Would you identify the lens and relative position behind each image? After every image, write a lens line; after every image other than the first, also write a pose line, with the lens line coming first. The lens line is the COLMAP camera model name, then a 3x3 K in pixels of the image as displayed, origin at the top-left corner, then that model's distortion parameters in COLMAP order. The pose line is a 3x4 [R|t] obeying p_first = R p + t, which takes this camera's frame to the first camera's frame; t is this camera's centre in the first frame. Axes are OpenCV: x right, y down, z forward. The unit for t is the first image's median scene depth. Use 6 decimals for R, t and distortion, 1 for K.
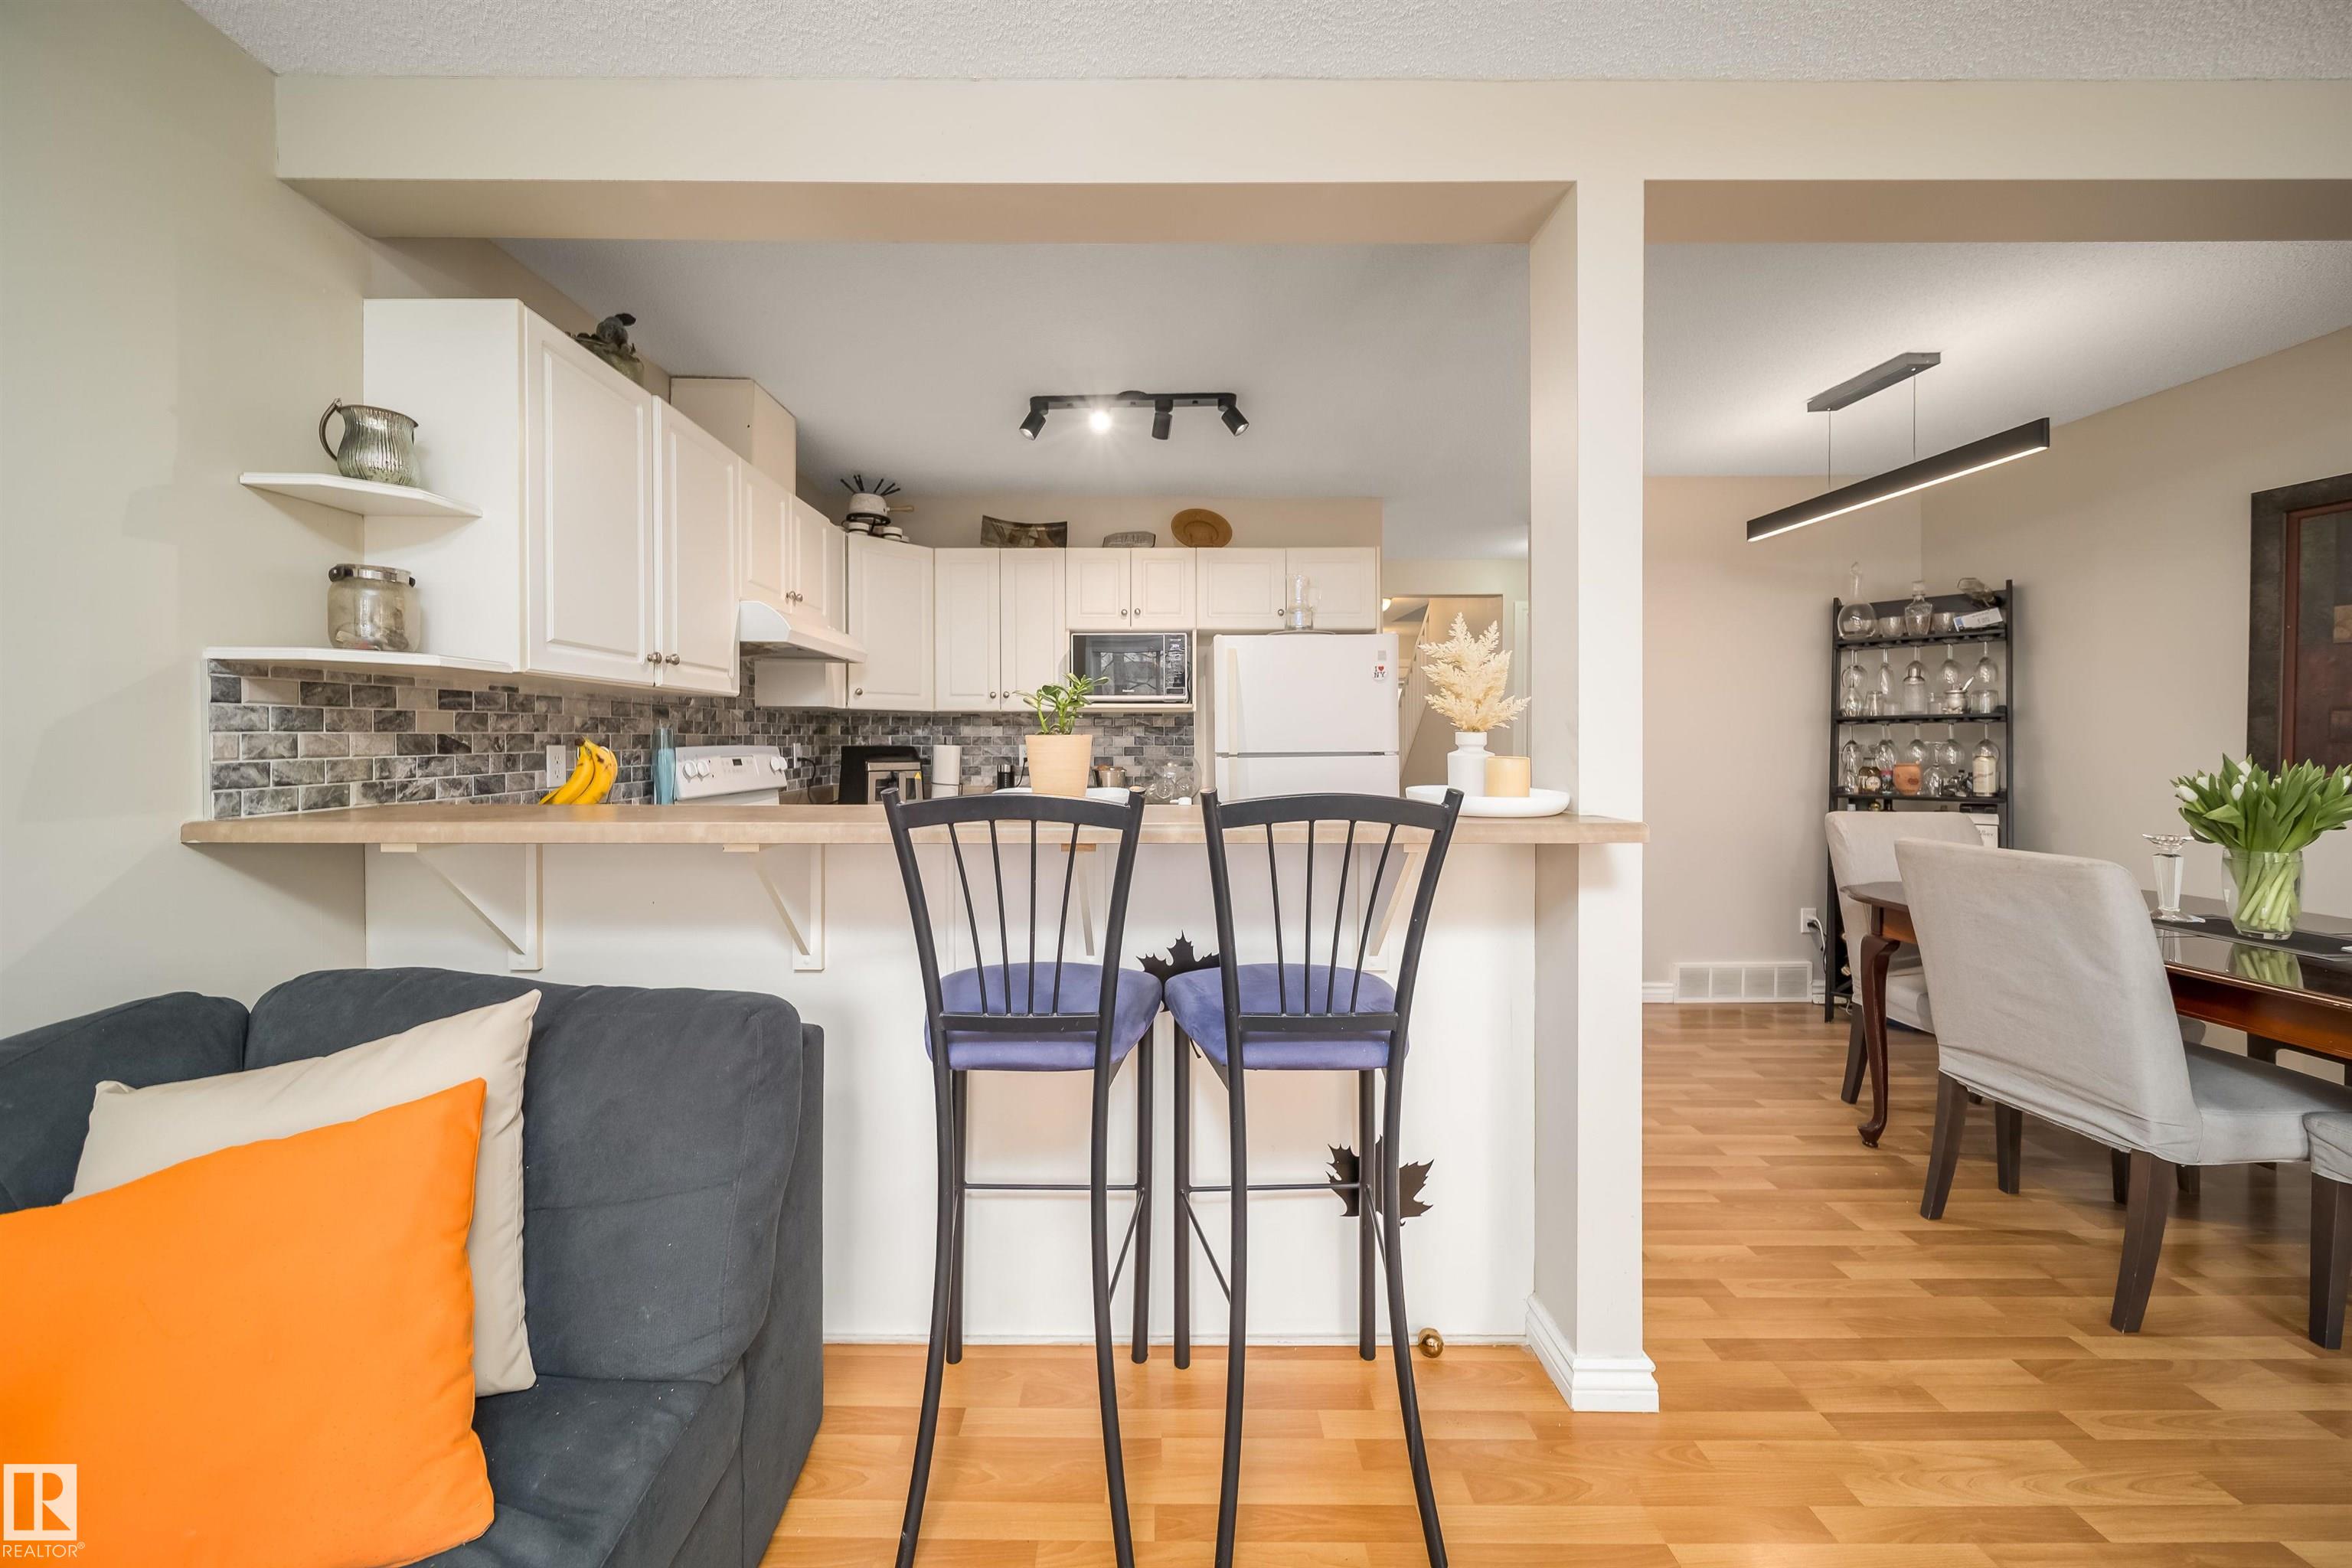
lens RADIAL K [[844.3, 0, 1148.4], [0, 844.3, 739.1], [0, 0, 1]] dist [-0.000689, -0.000618]
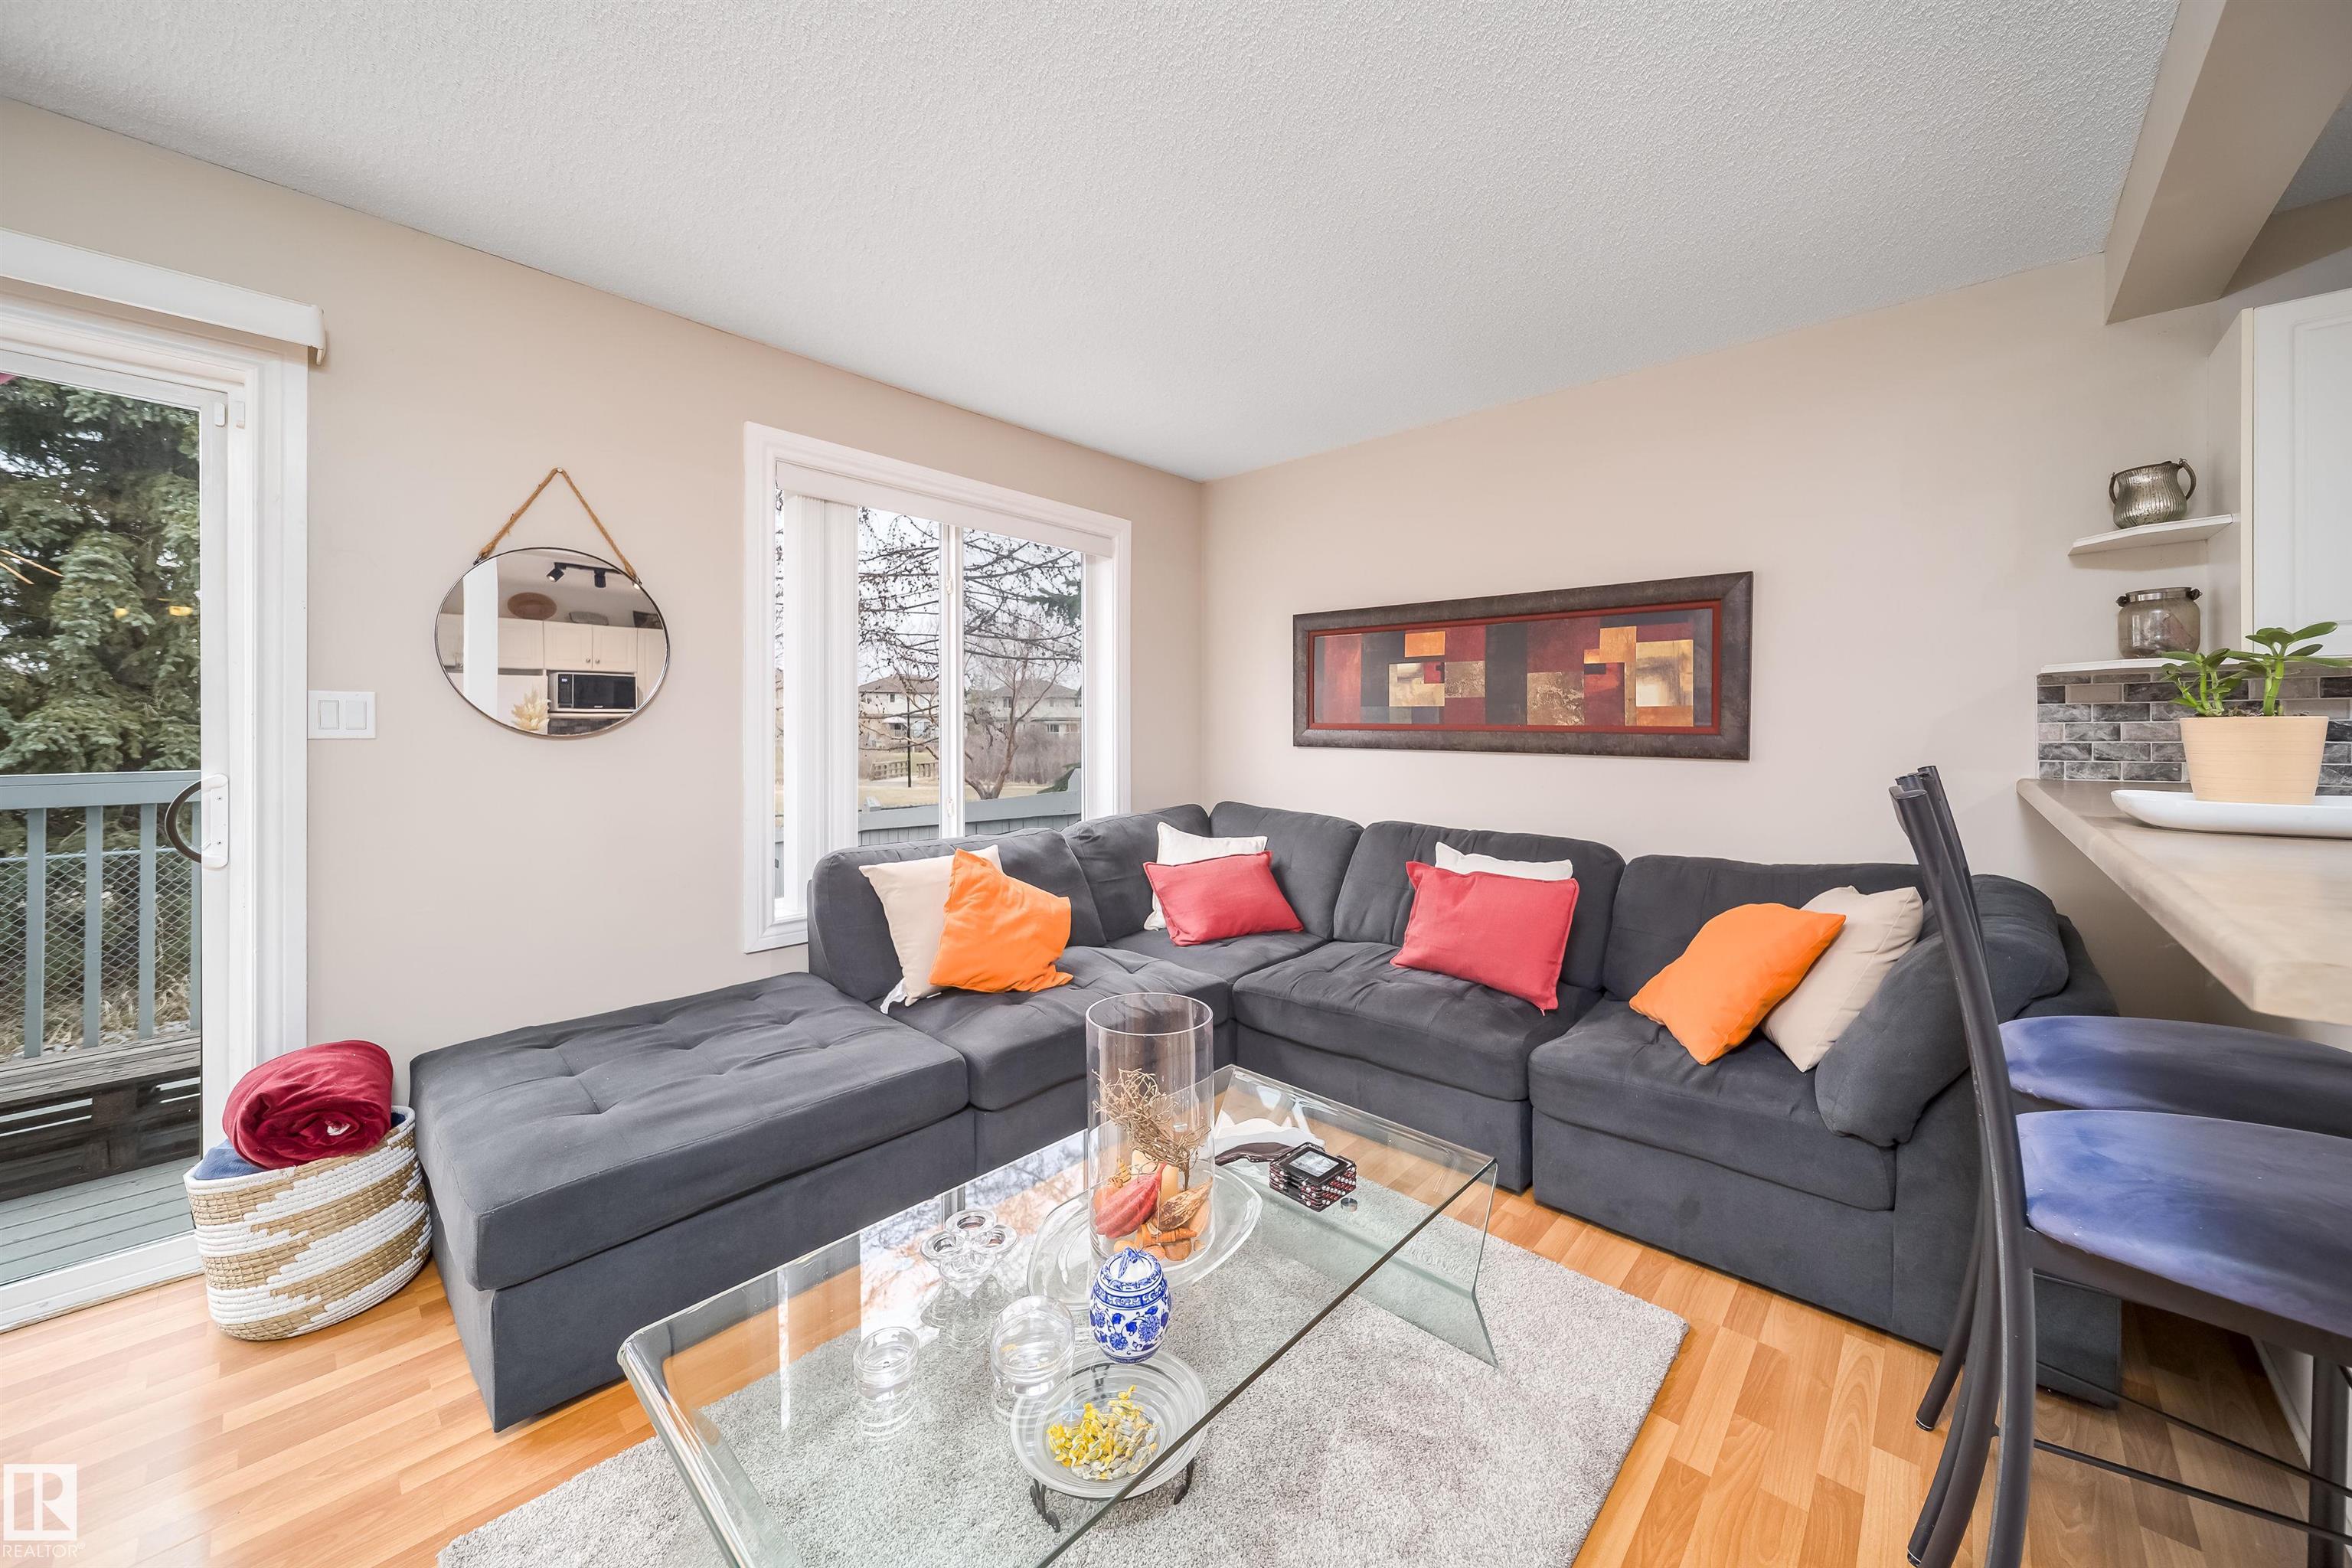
lens RADIAL K [[844.3, 0, 1200.3], [0, 844.3, 740.2], [0, 0, 1]] dist [-0.000689, -0.000618]
pose [[-0.673073, 0.008716, -0.739524, 0.619645], [0.000988, 0.999940, 0.010886, 0.003083], [0.739575, 0.006596, -0.673042, 0.506079]]
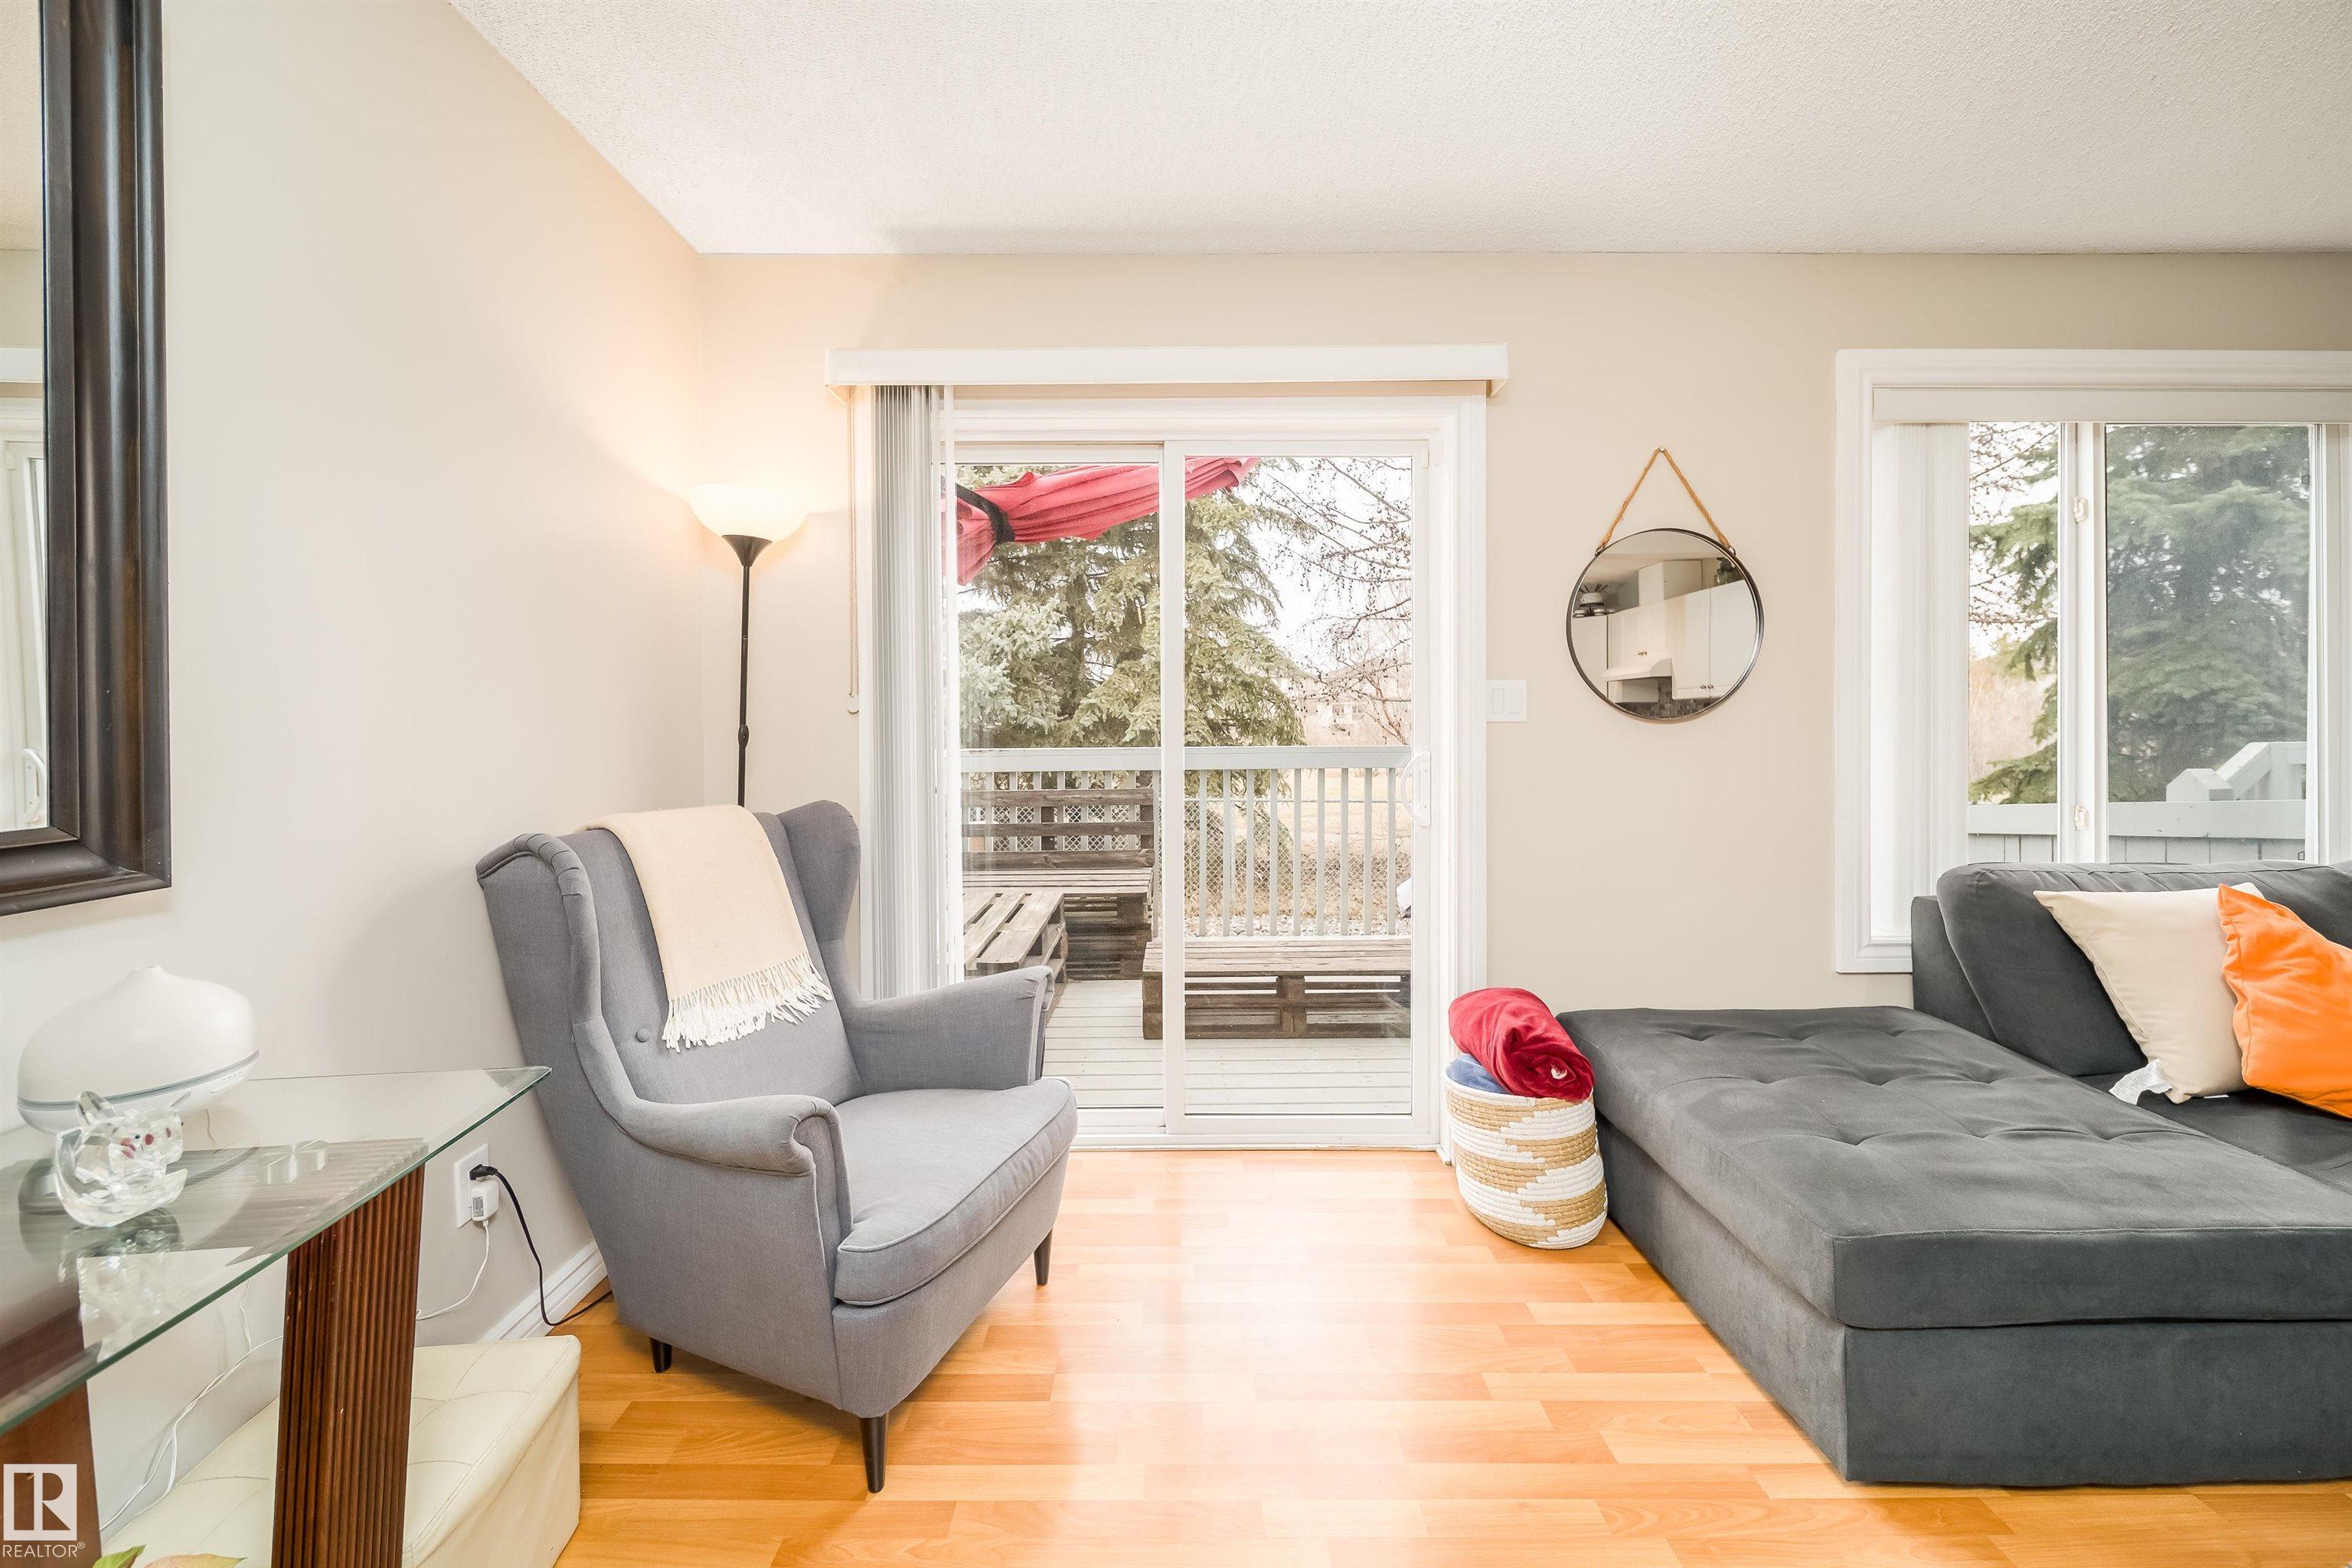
lens RADIAL K [[844.3, 0, 1164.4], [0, 844.3, 741.4], [0, 0, 1]] dist [-0.000689, -0.000618]
pose [[-0.999966, 0.004055, -0.007202, 0.937871], [0.003876, 0.999688, 0.024664, 0.007239], [0.007300, 0.024636, -0.999670, 0.282316]]
